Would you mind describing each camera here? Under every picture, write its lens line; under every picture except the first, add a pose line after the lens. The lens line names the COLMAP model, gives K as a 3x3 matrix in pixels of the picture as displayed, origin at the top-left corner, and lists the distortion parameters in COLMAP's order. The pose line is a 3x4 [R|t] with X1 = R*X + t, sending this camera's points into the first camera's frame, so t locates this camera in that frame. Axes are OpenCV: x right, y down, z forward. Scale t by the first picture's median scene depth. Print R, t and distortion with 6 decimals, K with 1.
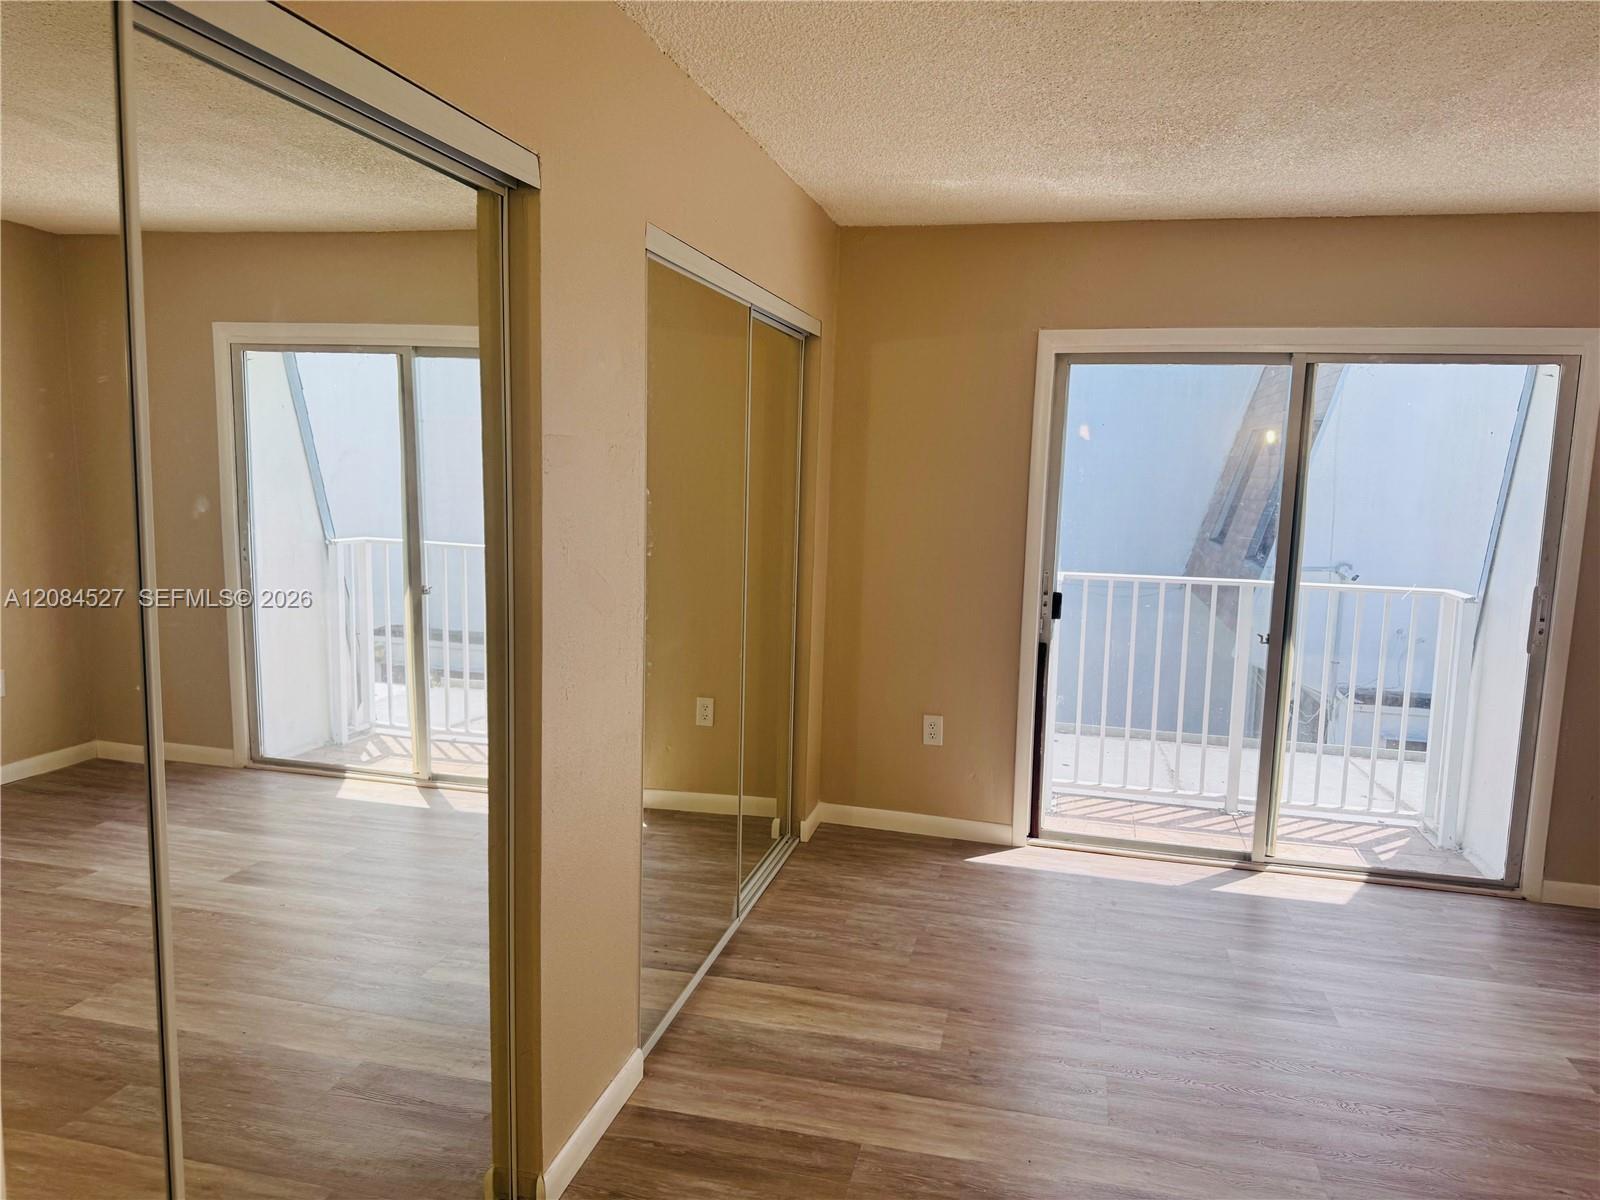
lens RADIAL K [[1117.9, 0, 805.5], [0, 1117.9, 592.4], [0, 0, 1]] dist [0.075617, -0.105465]
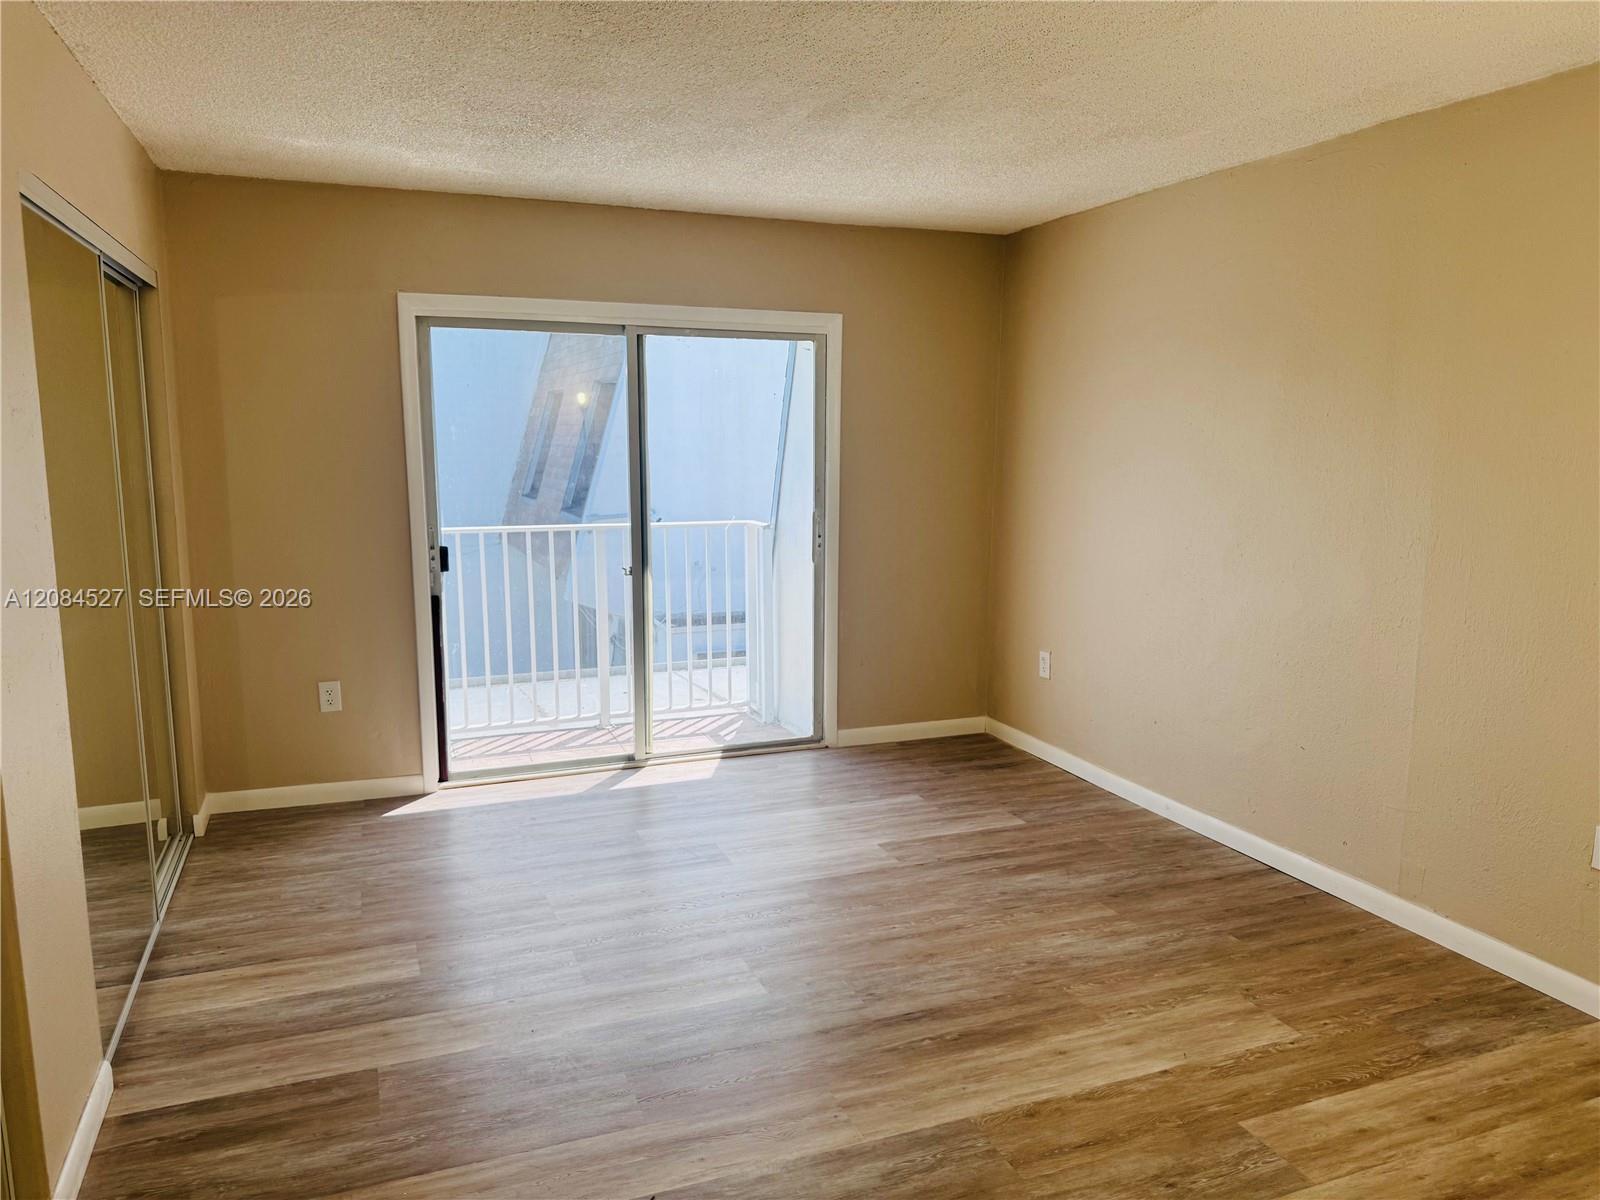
lens RADIAL K [[1117.9, 0, 805.5], [0, 1117.9, 592.4], [0, 0, 1]] dist [0.075617, -0.105465]
pose [[0.817919, -0.107576, 0.565187, -0.099026], [0.088514, 0.994197, 0.061138, 0.008143], [-0.568484, 0.000021, 0.822694, -0.059018]]
